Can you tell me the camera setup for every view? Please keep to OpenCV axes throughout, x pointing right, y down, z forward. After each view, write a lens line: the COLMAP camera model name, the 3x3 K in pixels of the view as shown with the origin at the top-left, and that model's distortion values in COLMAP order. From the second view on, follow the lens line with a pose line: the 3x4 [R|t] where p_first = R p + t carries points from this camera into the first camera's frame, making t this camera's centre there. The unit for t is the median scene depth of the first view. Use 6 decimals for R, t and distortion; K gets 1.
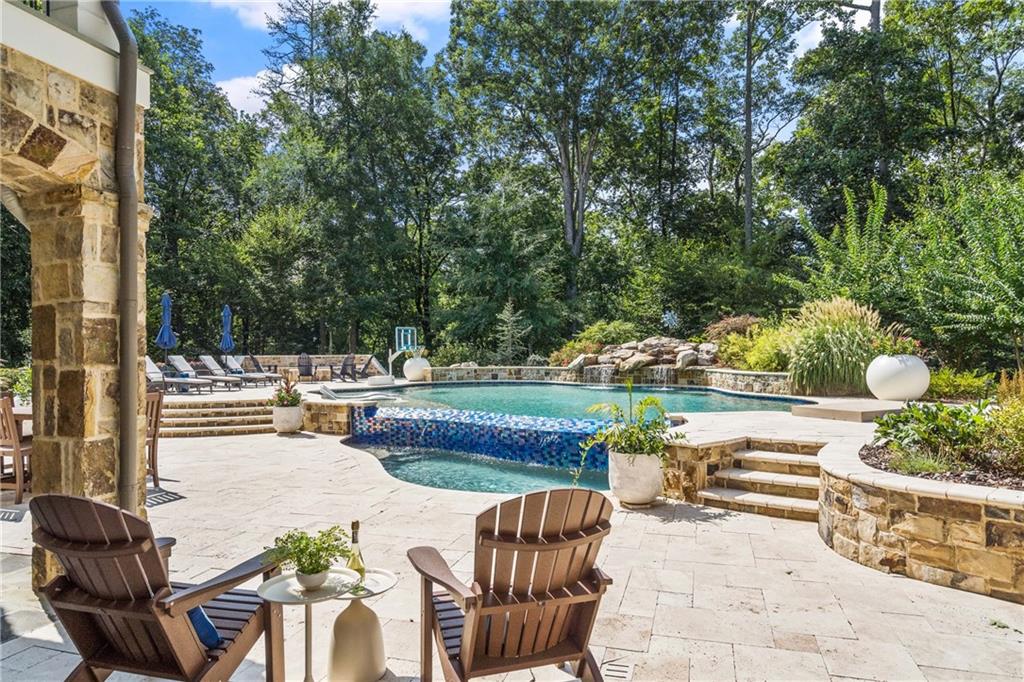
lens RADIAL K [[626.3, 0, 511.7], [0, 626.3, 352.1], [0, 0, 1]] dist [0.002445, -0.000665]
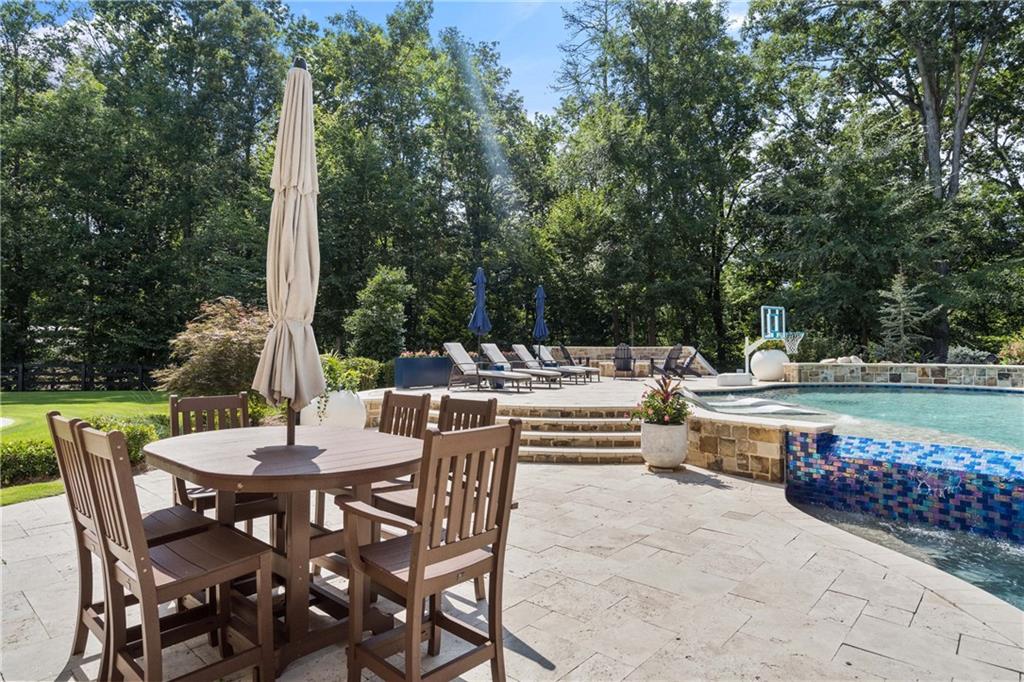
lens RADIAL K [[559.1, 0, 513.0], [0, 559.1, 340.5], [0, 0, 1]] dist [-0.001138, -0.000120]
pose [[0.912223, 0.000367, -0.409694, -0.165139], [-0.006320, 0.999893, -0.013175, 0.009002], [0.409645, 0.014608, 0.912128, 0.273265]]
